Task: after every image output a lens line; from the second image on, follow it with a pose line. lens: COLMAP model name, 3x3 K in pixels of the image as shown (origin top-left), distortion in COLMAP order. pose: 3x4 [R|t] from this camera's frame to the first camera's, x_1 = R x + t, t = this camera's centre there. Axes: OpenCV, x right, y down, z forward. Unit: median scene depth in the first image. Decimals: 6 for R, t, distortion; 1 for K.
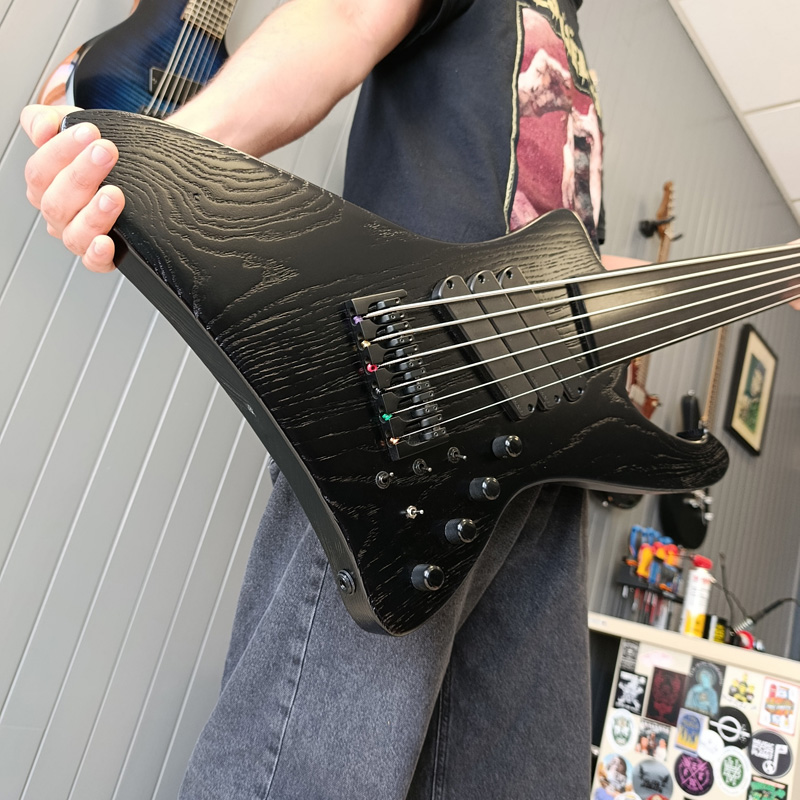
lens RADIAL K [[743.7, 0, 380.1], [0, 743.7, 400.5], [0, 0, 1]] dist [0.003889, 0.008418]
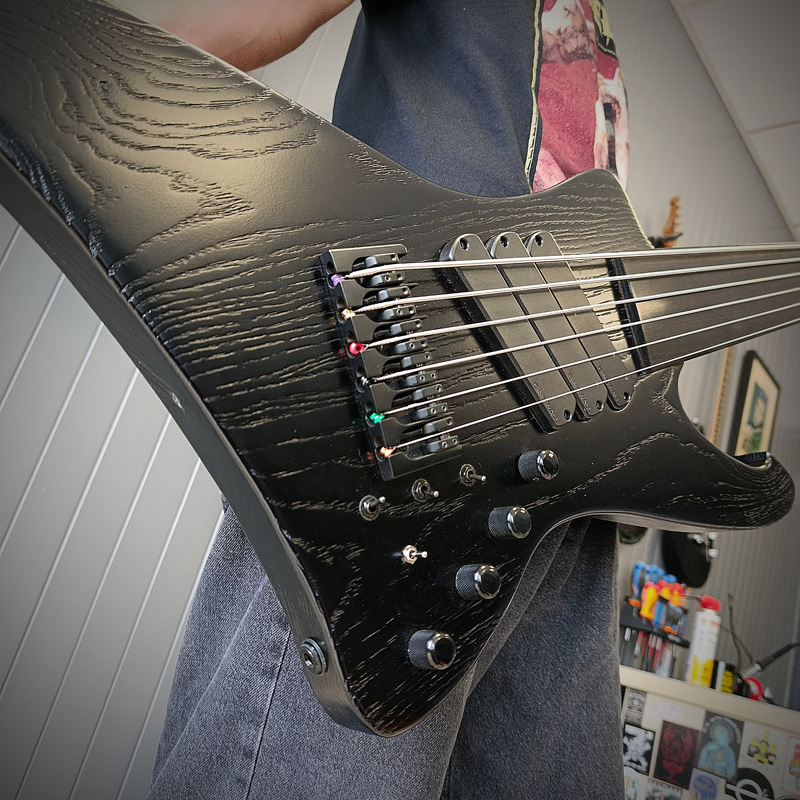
lens RADIAL K [[771.2, 0, 369.1], [0, 771.2, 381.9], [0, 0, 1]] dist [0.014227, 0.000932]
pose [[0.999871, 0.015844, 0.002553, -0.000459], [-0.015675, 0.998278, -0.056525, 0.024501], [-0.003445, 0.056478, 0.998398, 0.223356]]
